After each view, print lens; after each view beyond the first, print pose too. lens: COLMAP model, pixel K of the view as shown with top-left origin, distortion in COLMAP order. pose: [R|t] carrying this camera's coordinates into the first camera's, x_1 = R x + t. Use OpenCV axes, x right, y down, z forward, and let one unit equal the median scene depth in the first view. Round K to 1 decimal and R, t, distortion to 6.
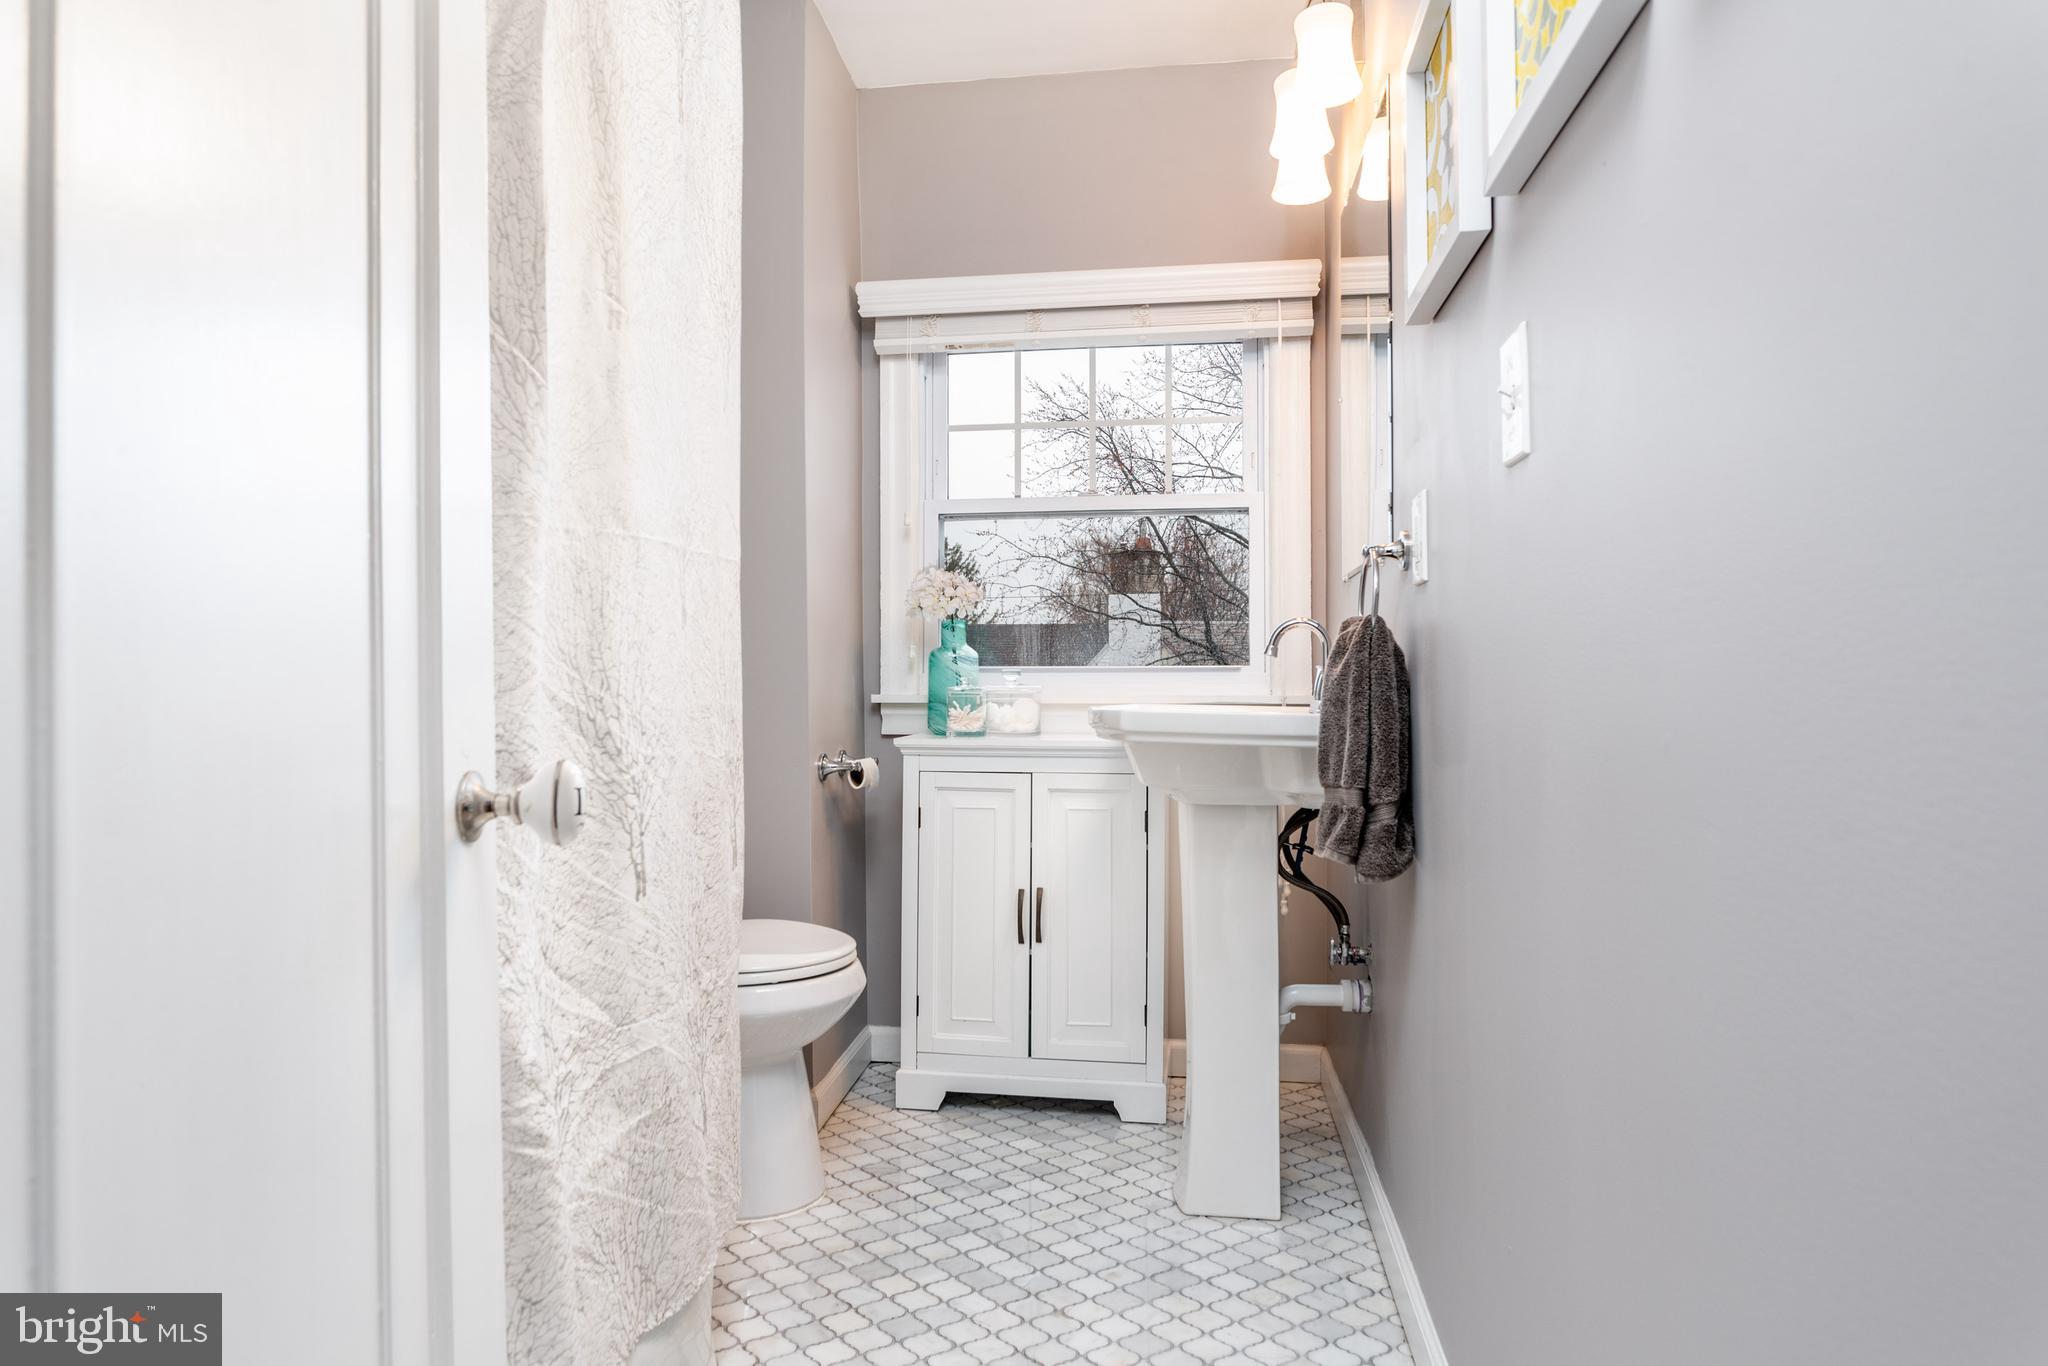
lens RADIAL K [[1185.4, 0, 1025.4], [0, 1185.4, 692.4], [0, 0, 1]] dist [0.000192, -0.002017]
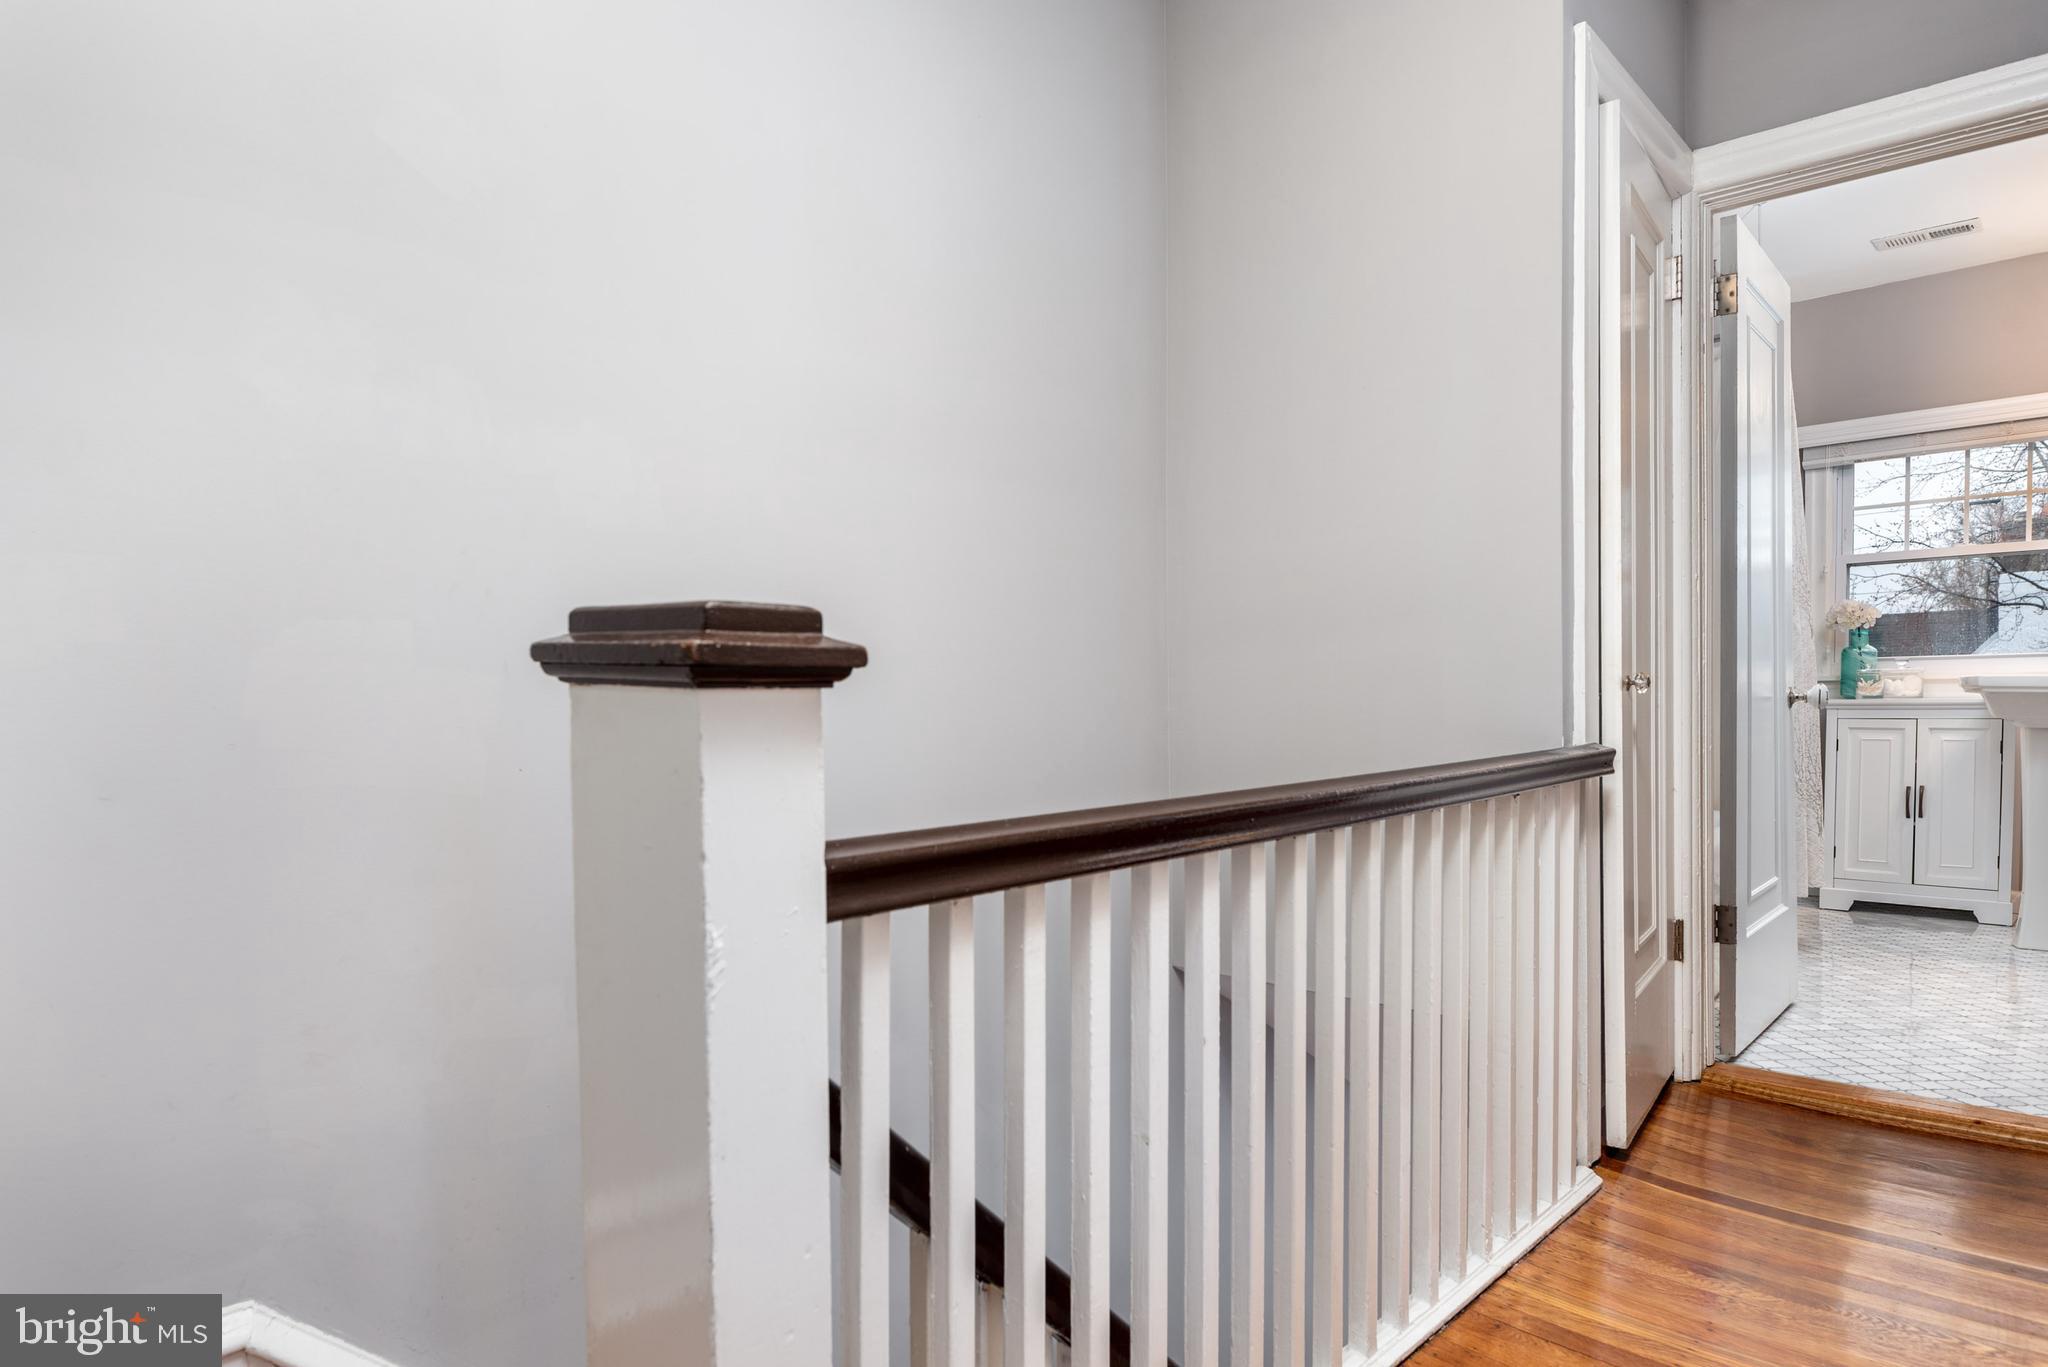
lens RADIAL K [[1234.5, 0, 1027.3], [0, 1234.5, 757.9], [0, 0, 1]] dist [-0.003784, -0.002067]
pose [[0.825217, 0.012431, -0.564679, -0.047547], [0.012813, 0.999088, 0.040719, 0.033986], [0.564671, -0.040837, 0.824305, -1.124864]]
